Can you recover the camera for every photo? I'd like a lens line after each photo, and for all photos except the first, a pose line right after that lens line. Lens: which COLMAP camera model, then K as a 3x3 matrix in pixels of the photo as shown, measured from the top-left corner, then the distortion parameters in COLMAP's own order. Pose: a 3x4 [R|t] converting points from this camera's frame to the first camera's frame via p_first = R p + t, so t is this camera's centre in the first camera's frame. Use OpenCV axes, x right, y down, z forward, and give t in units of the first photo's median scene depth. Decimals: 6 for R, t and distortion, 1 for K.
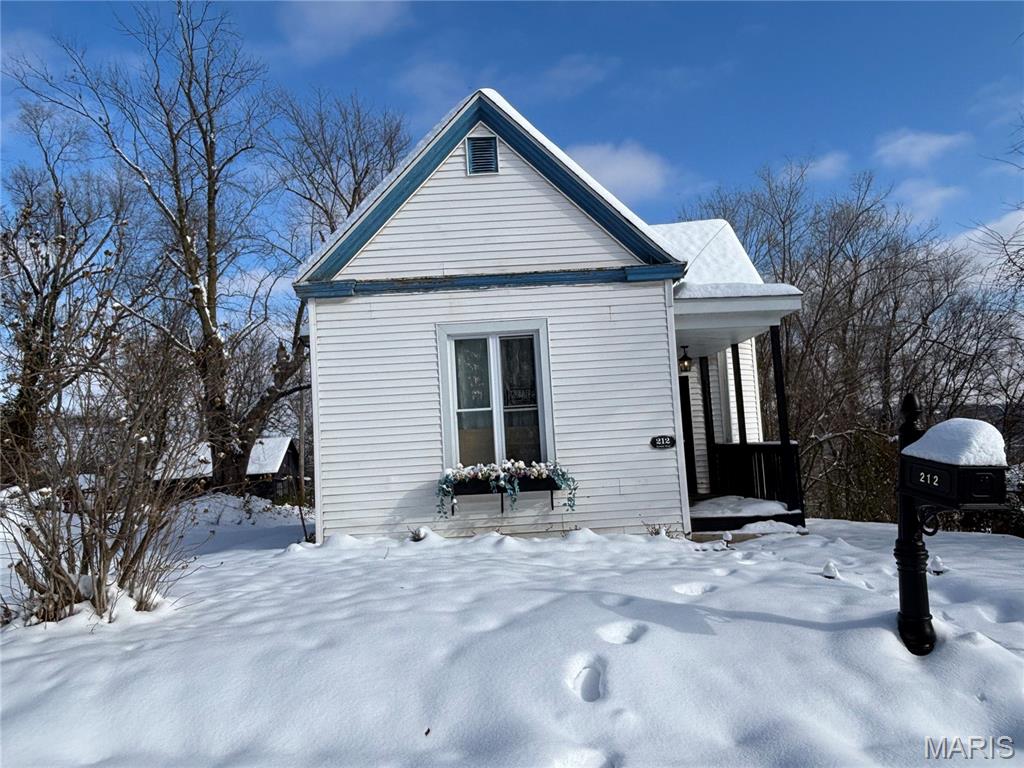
lens RADIAL K [[682.7, 0, 509.6], [0, 682.7, 384.6], [0, 0, 1]] dist [0.034590, 0.002633]
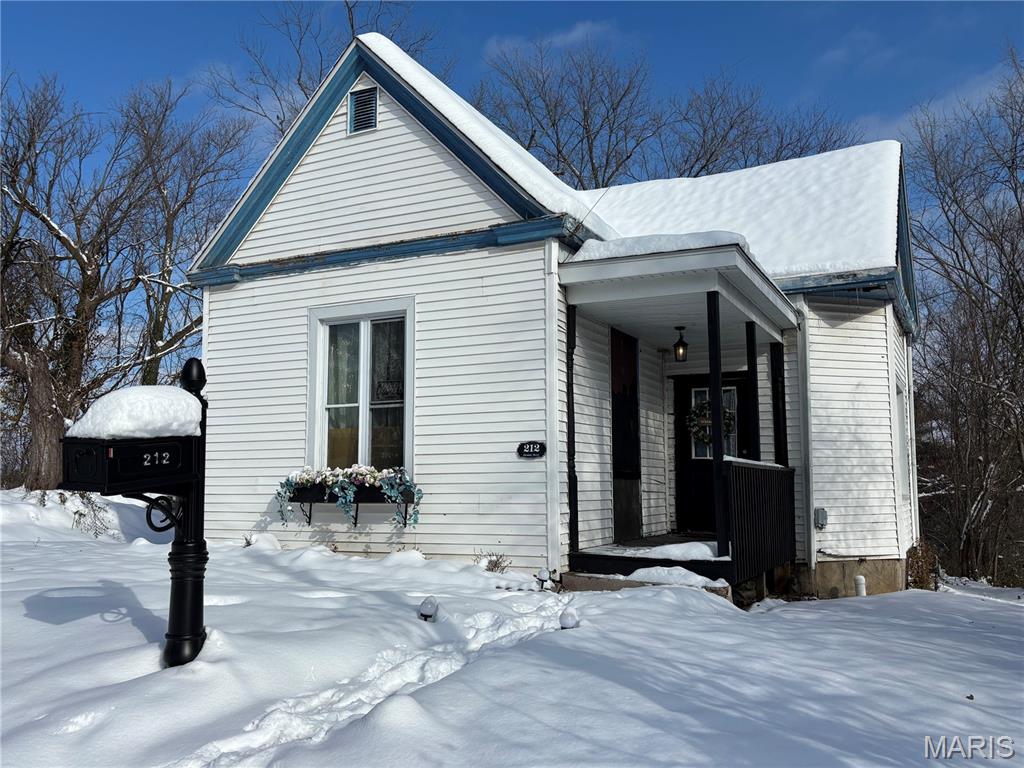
lens RADIAL K [[894.7, 0, 512.8], [0, 894.7, 385.2], [0, 0, 1]] dist [0.038898, -0.044366]
pose [[0.884653, 0.000300, -0.466249, 0.664768], [-0.008616, 0.999840, -0.015704, 0.027174], [0.466170, 0.017910, 0.884514, 0.098331]]
